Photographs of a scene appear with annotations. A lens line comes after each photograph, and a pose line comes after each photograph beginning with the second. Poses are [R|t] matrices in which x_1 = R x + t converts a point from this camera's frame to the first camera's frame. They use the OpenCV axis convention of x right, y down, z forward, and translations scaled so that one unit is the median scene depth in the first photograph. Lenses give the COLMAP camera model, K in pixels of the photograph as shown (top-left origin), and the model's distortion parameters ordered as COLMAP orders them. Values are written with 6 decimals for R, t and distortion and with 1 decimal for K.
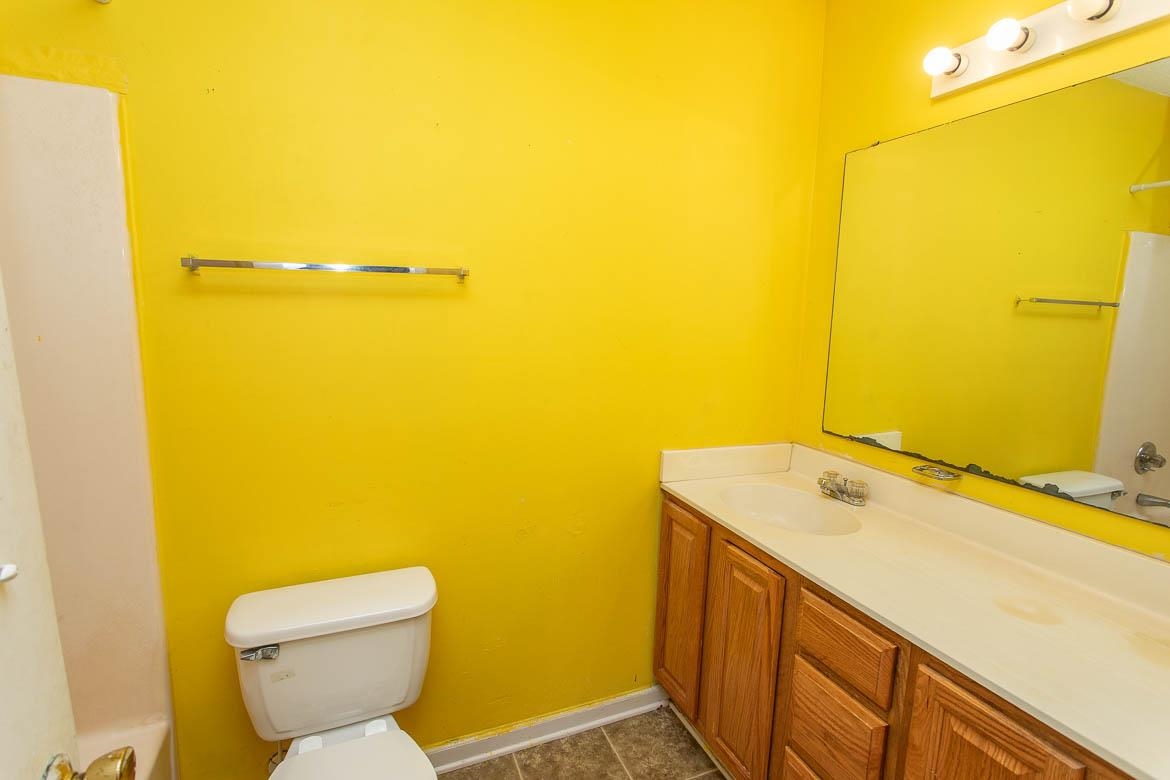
lens RADIAL K [[558.6, 0, 584.0], [0, 558.6, 387.4], [0, 0, 1]] dist [-0.016238, 0.006457]
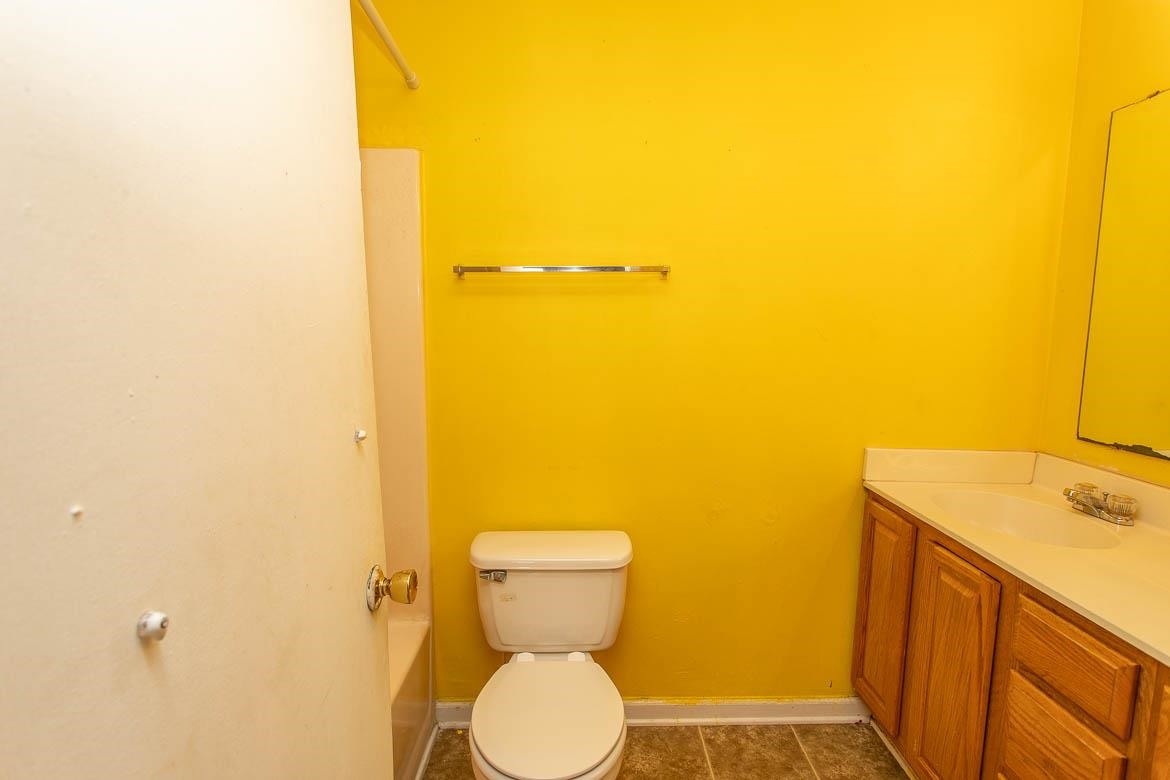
lens RADIAL K [[558.6, 0, 584.0], [0, 558.6, 387.4], [0, 0, 1]] dist [-0.016238, 0.006457]
pose [[0.926886, 0.023865, -0.374583, 0.060033], [-0.036256, 0.999003, -0.026067, 0.068902], [0.373587, 0.037742, 0.926827, -0.093910]]
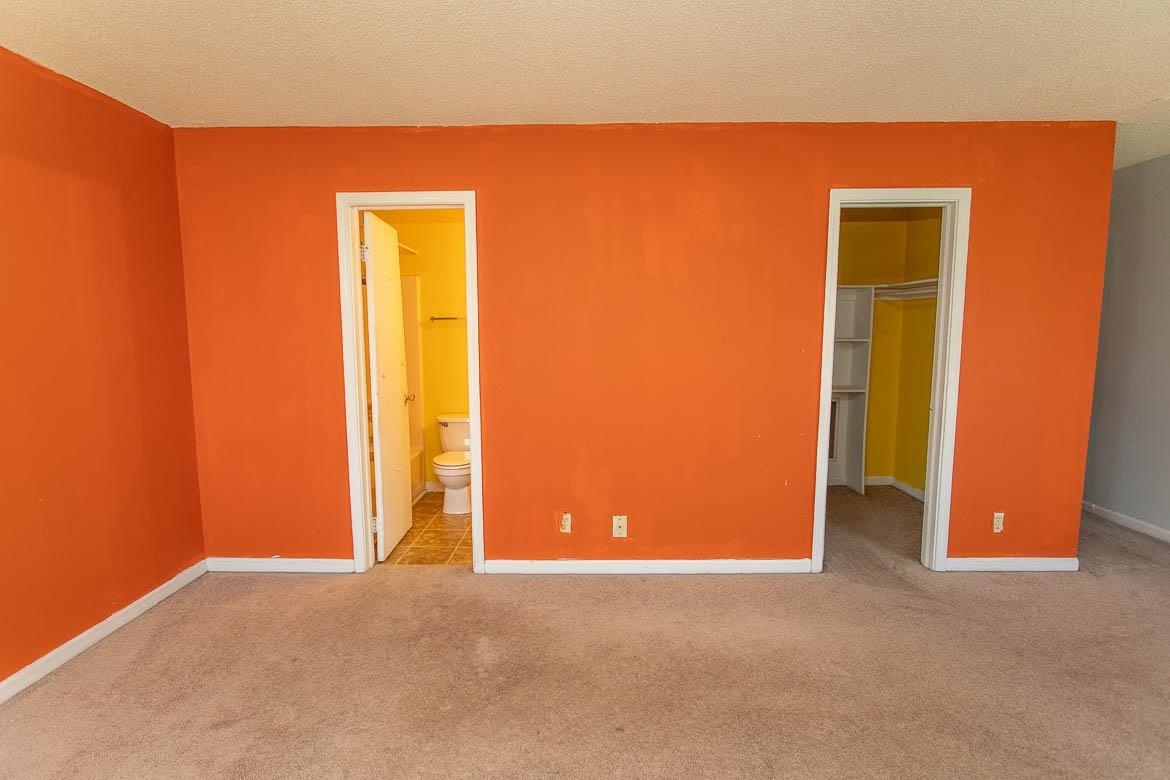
lens RADIAL K [[558.6, 0, 584.0], [0, 558.6, 387.4], [0, 0, 1]] dist [-0.016238, 0.006457]
pose [[0.915904, 0.016493, -0.401059, 1.528568], [-0.034421, 0.998702, -0.037539, 0.307270], [0.399919, 0.048187, 0.915283, -1.767090]]
